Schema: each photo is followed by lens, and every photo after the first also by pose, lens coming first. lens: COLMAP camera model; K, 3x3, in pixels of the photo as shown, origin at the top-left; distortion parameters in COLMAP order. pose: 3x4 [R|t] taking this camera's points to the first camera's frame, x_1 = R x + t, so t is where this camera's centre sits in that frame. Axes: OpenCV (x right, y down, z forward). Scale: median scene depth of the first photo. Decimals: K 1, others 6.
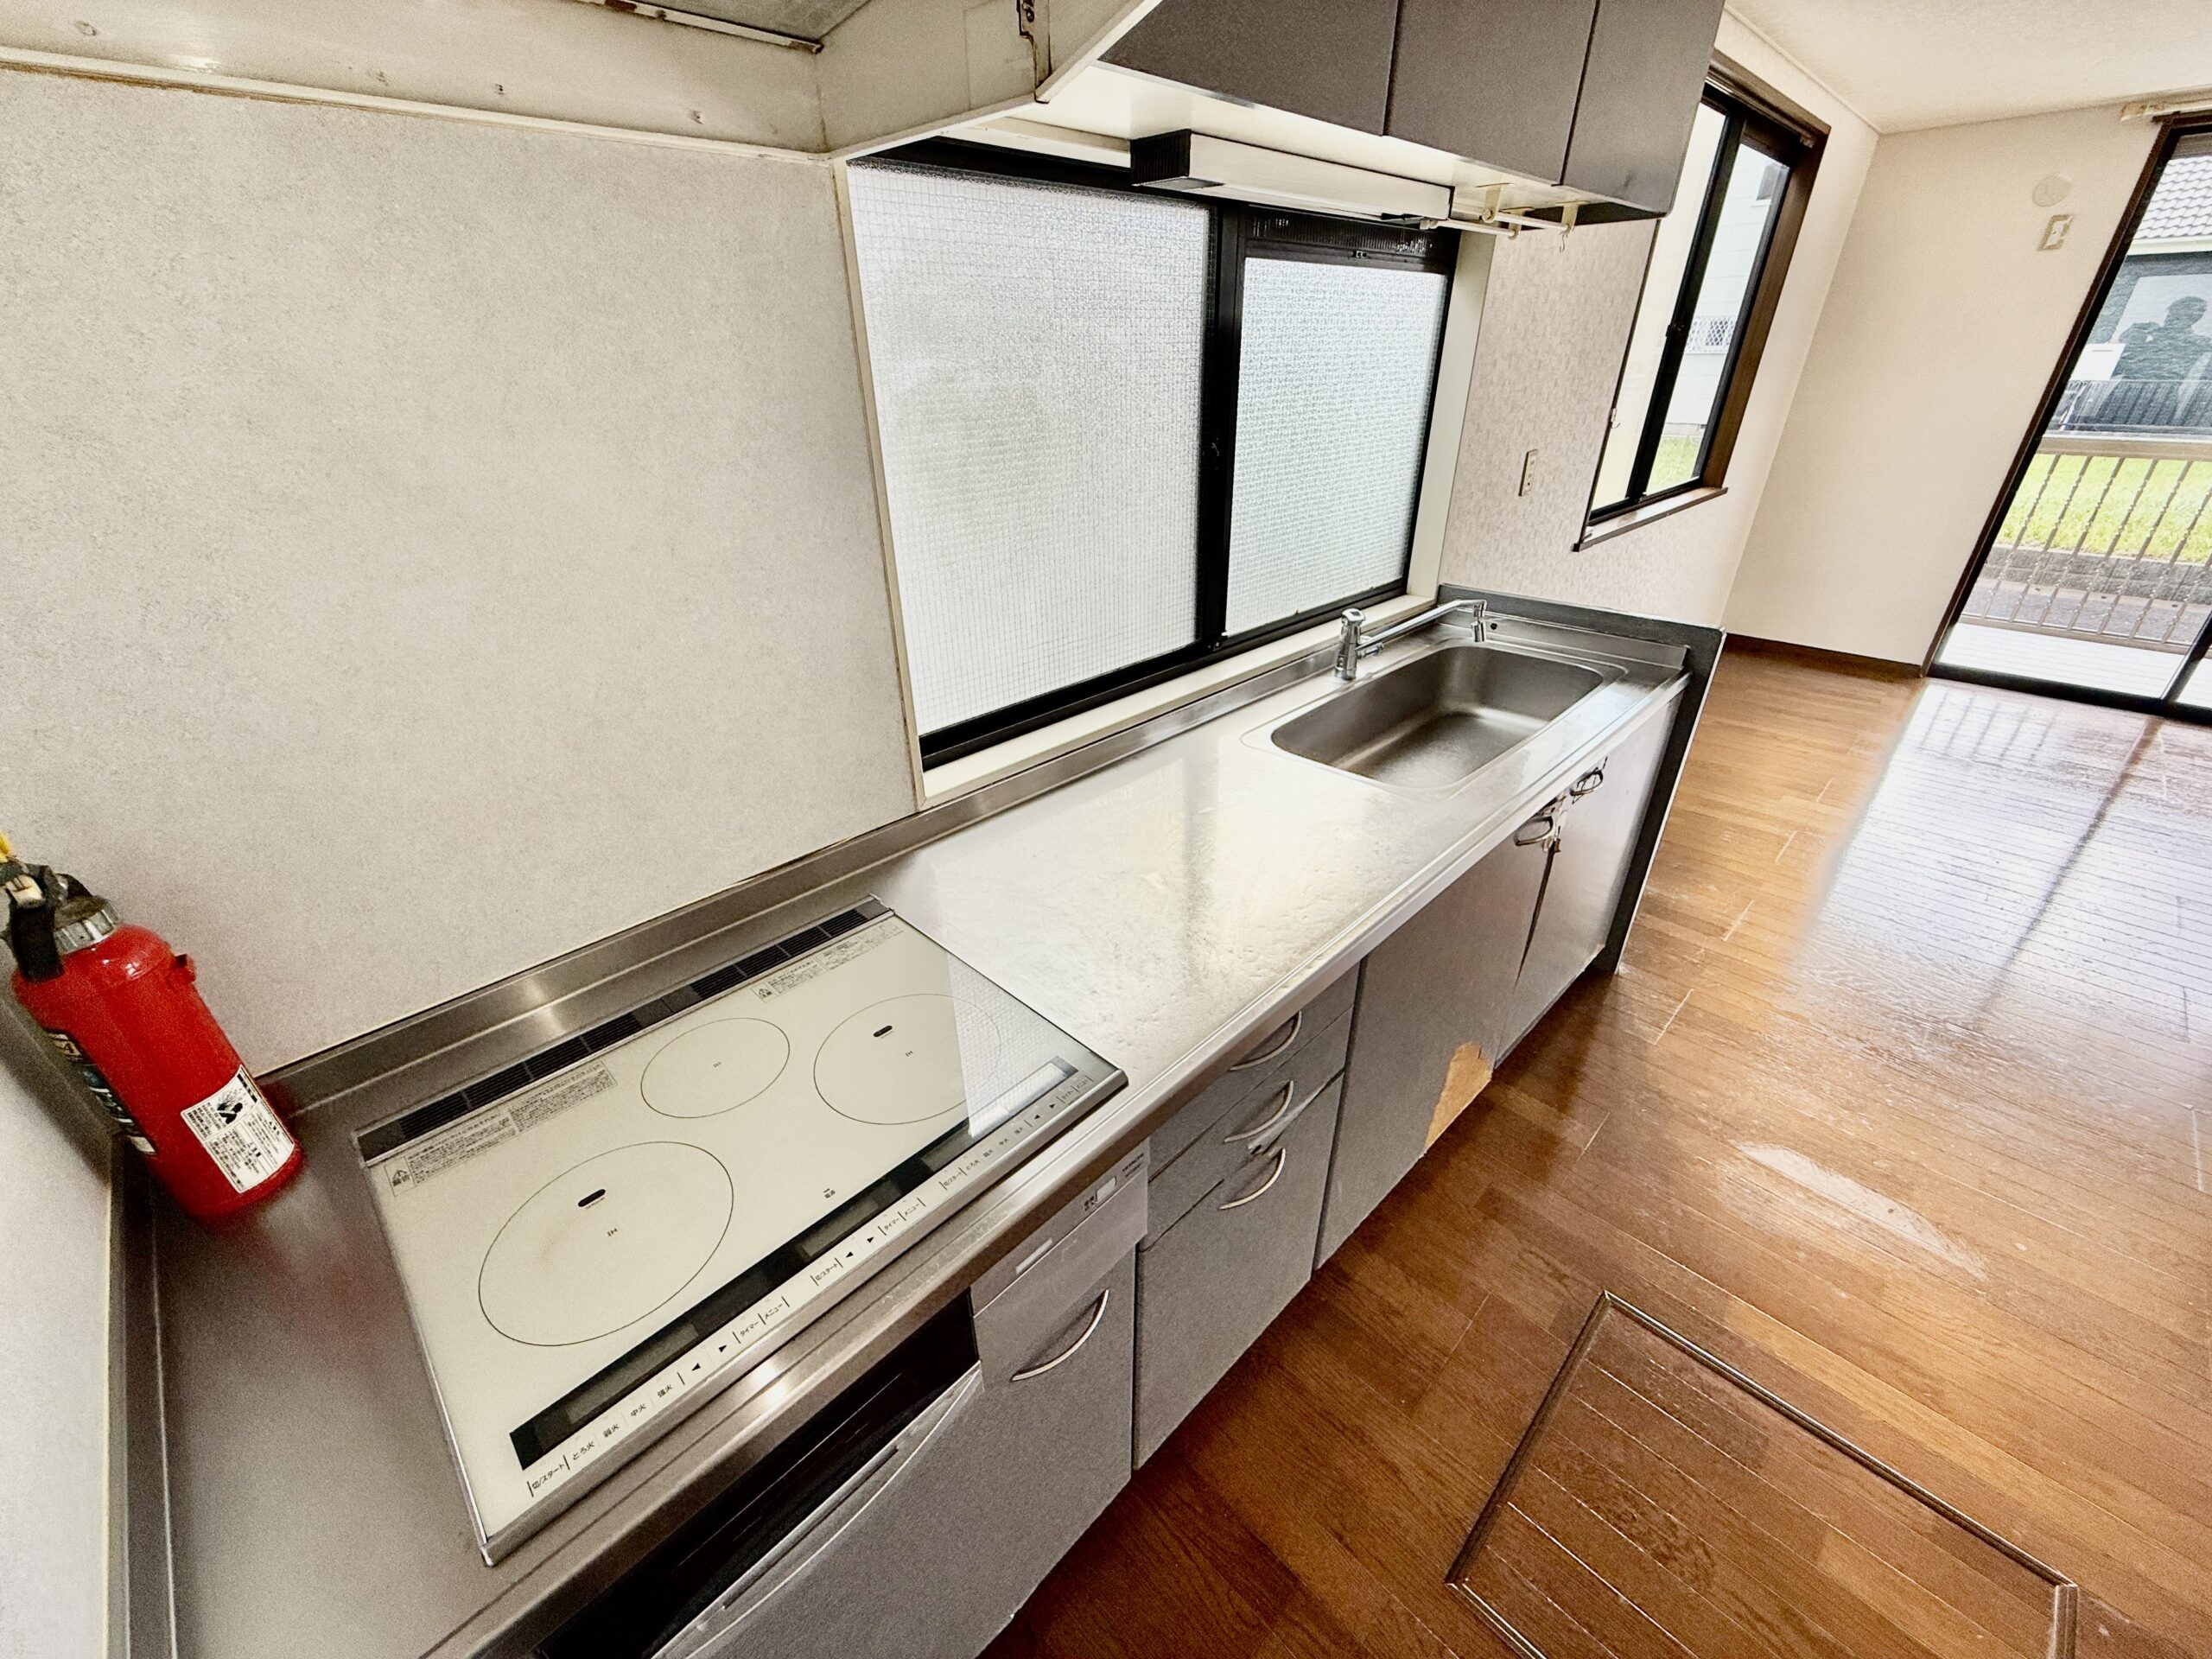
lens RADIAL K [[882.1, 0, 1102.6], [0, 882.1, 831.7], [0, 0, 1]] dist [0.001135, -0.000080]
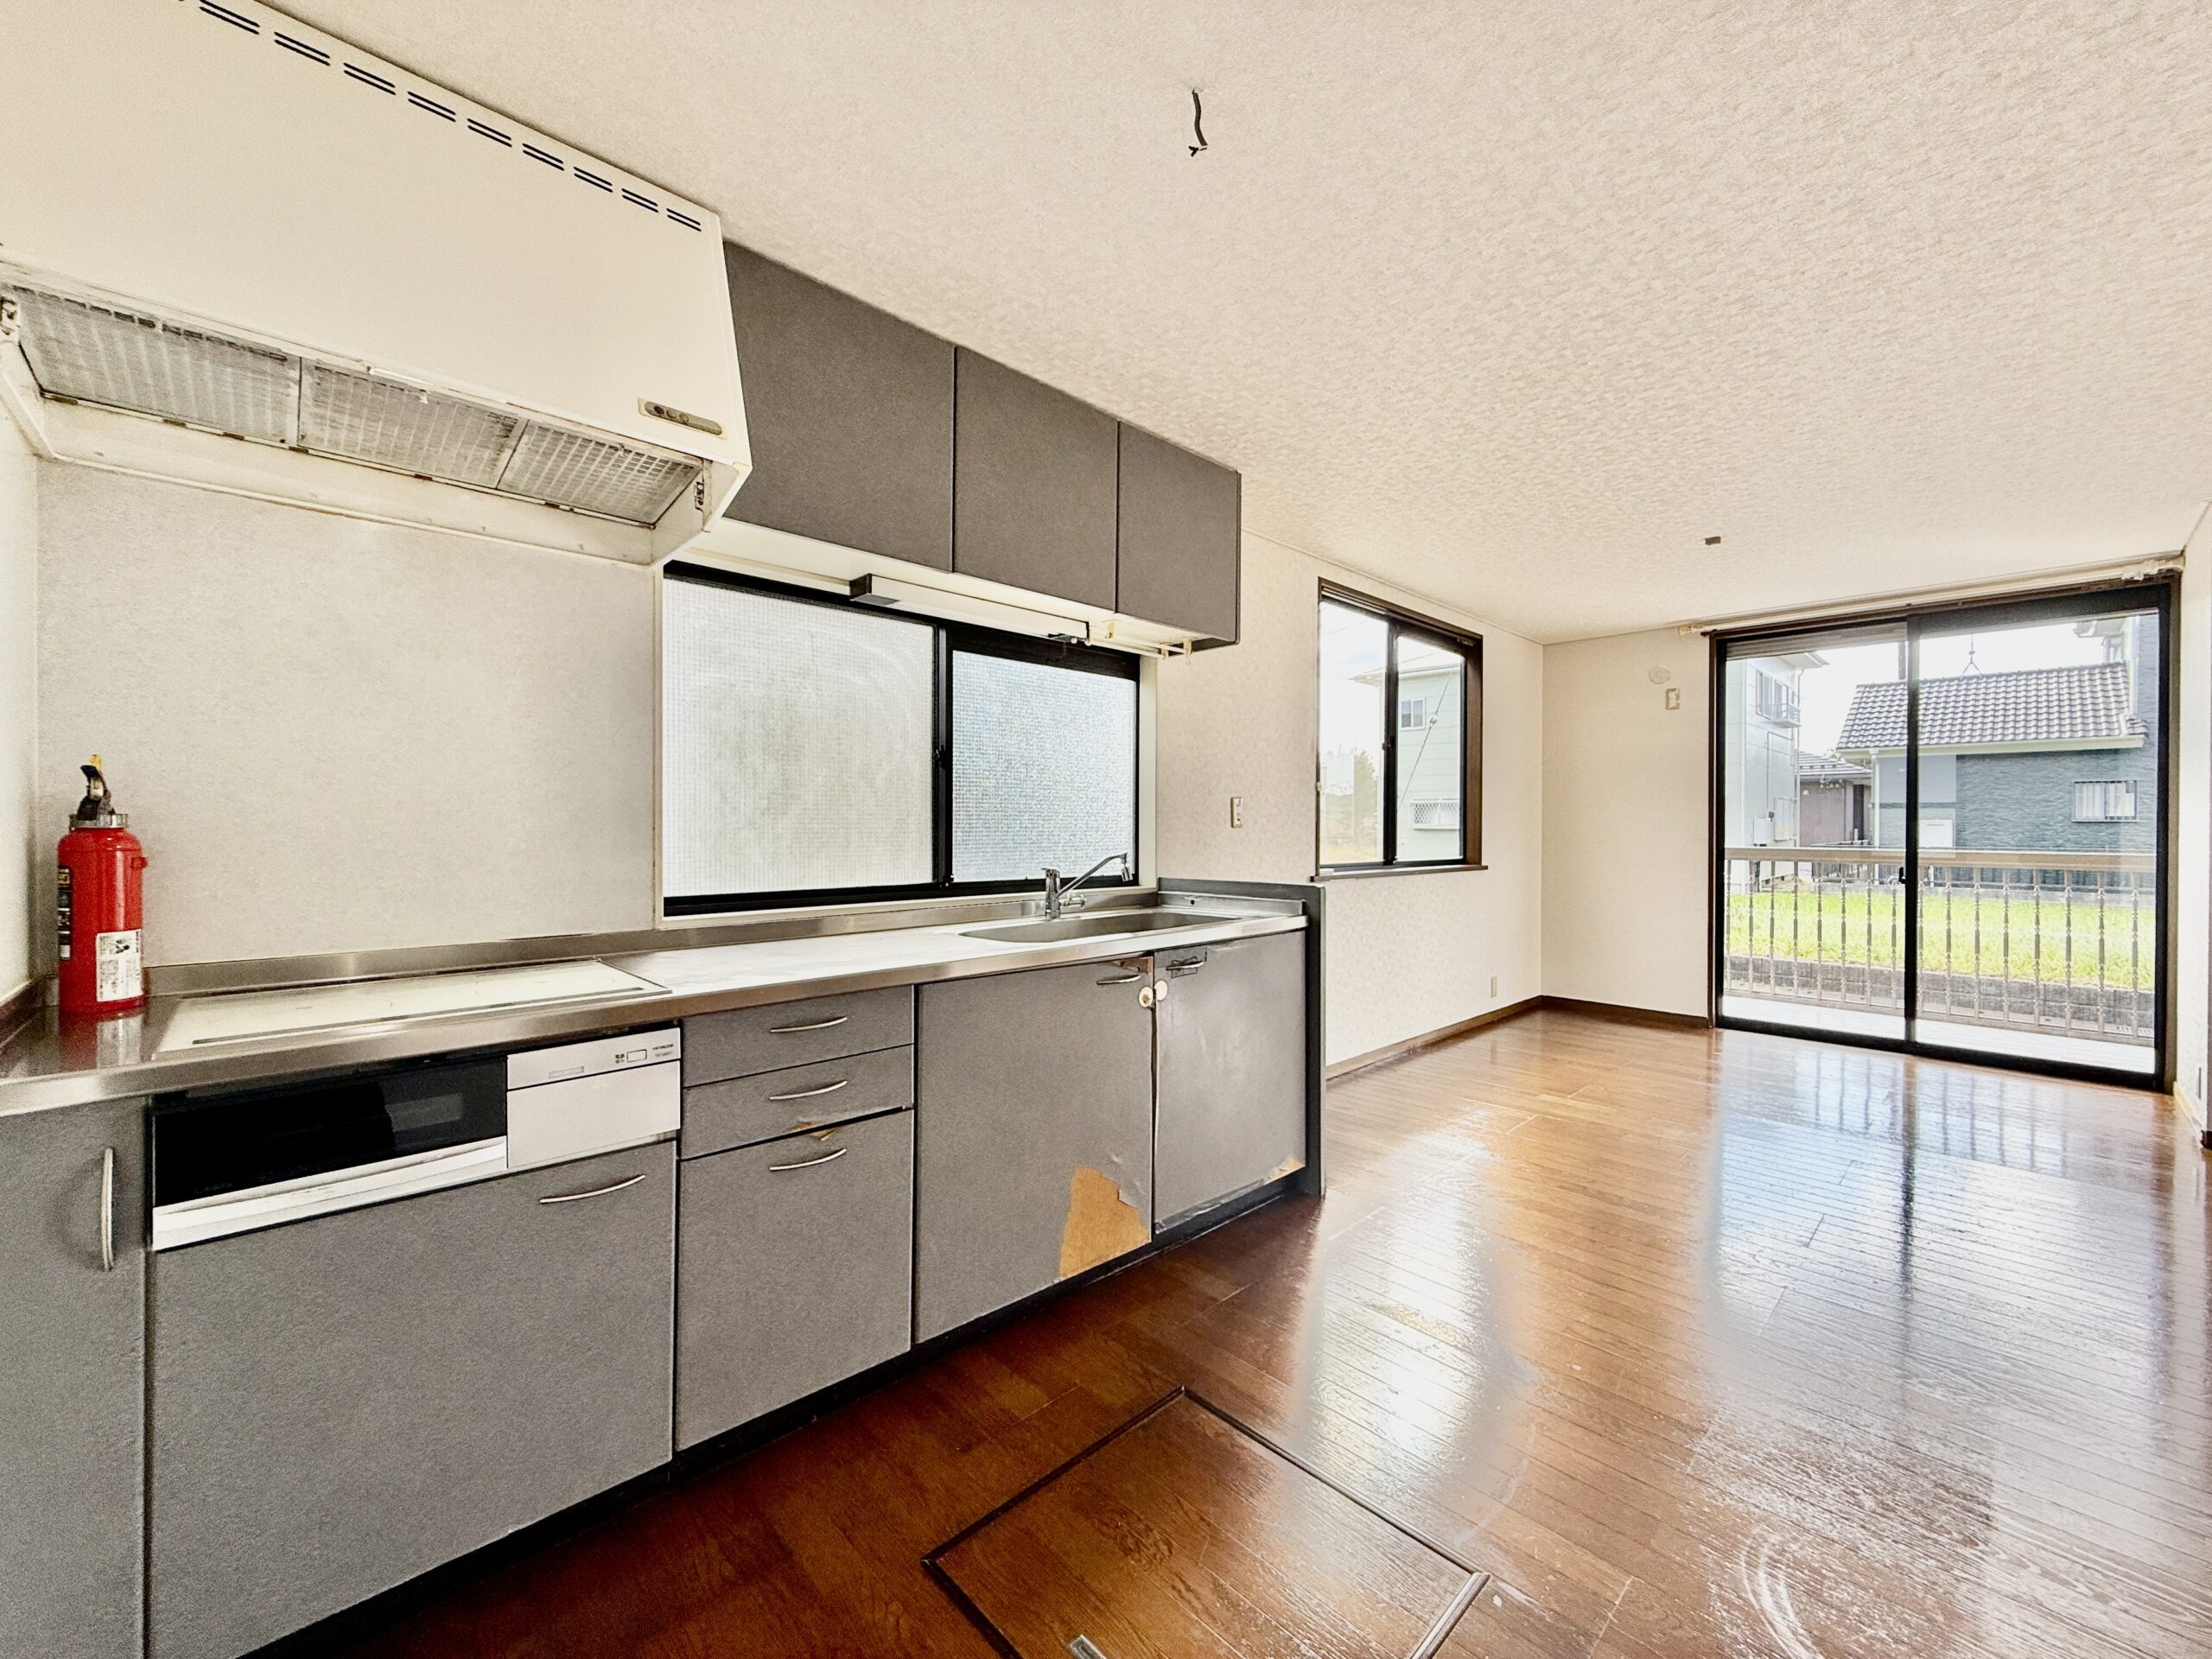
lens RADIAL K [[882.1, 0, 1101.5], [0, 882.1, 829.2], [0, 0, 1]] dist [0.001135, -0.000080]
pose [[0.999707, 0.018411, -0.015724, 0.473284], [-0.023676, 0.879246, -0.475779, 0.438149], [0.005065, 0.476011, 0.879425, -0.309629]]
